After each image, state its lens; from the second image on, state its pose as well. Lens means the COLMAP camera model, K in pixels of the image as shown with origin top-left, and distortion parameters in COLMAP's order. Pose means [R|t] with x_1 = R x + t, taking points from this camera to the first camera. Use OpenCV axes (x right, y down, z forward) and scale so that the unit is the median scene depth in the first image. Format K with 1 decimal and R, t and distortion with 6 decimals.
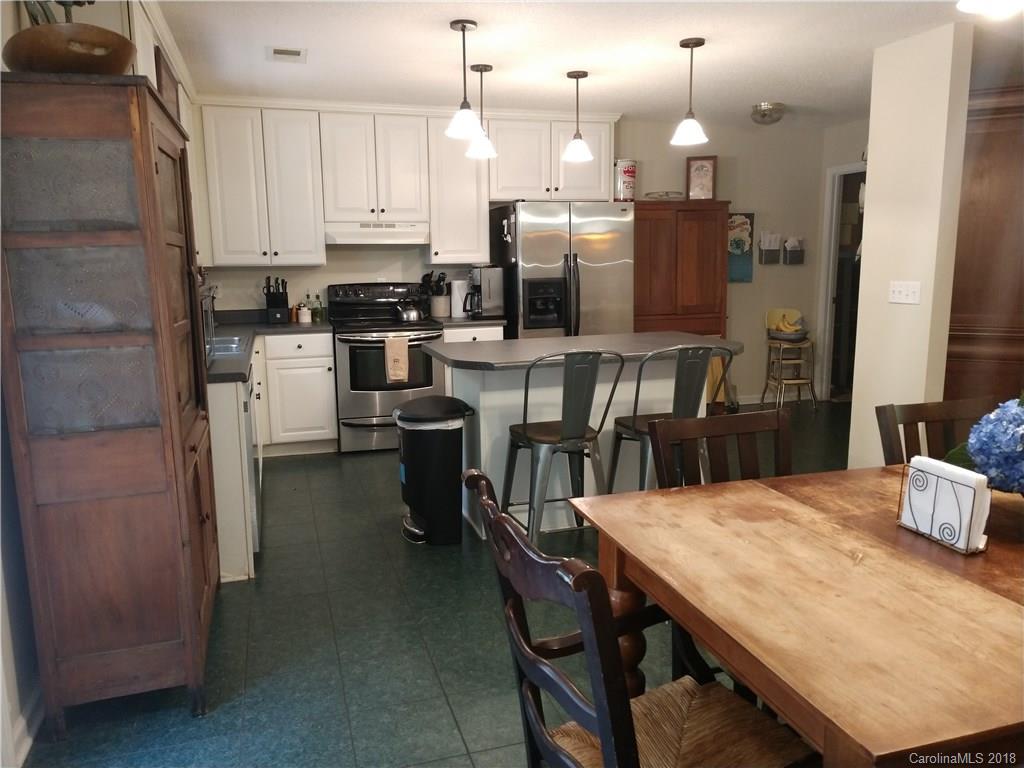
lens RADIAL K [[777.6, 0, 512.0], [0, 777.6, 384.0], [0, 0, 1]] dist [0.010978, 0.049666]
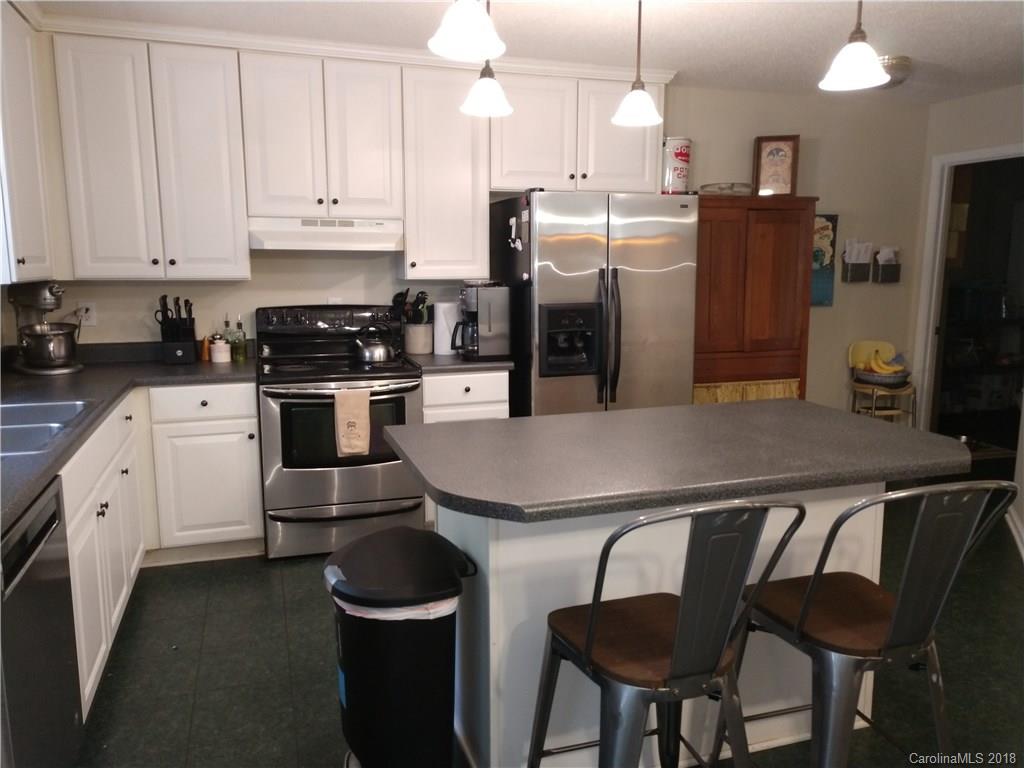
lens RADIAL K [[777.6, 0, 512.0], [0, 777.6, 384.0], [0, 0, 1]] dist [0.010978, 0.049666]
pose [[0.999623, 0.010248, 0.025475, -0.025813], [-0.010192, 0.999945, -0.002317, -0.060427], [-0.025497, 0.002057, 0.999673, 0.302948]]
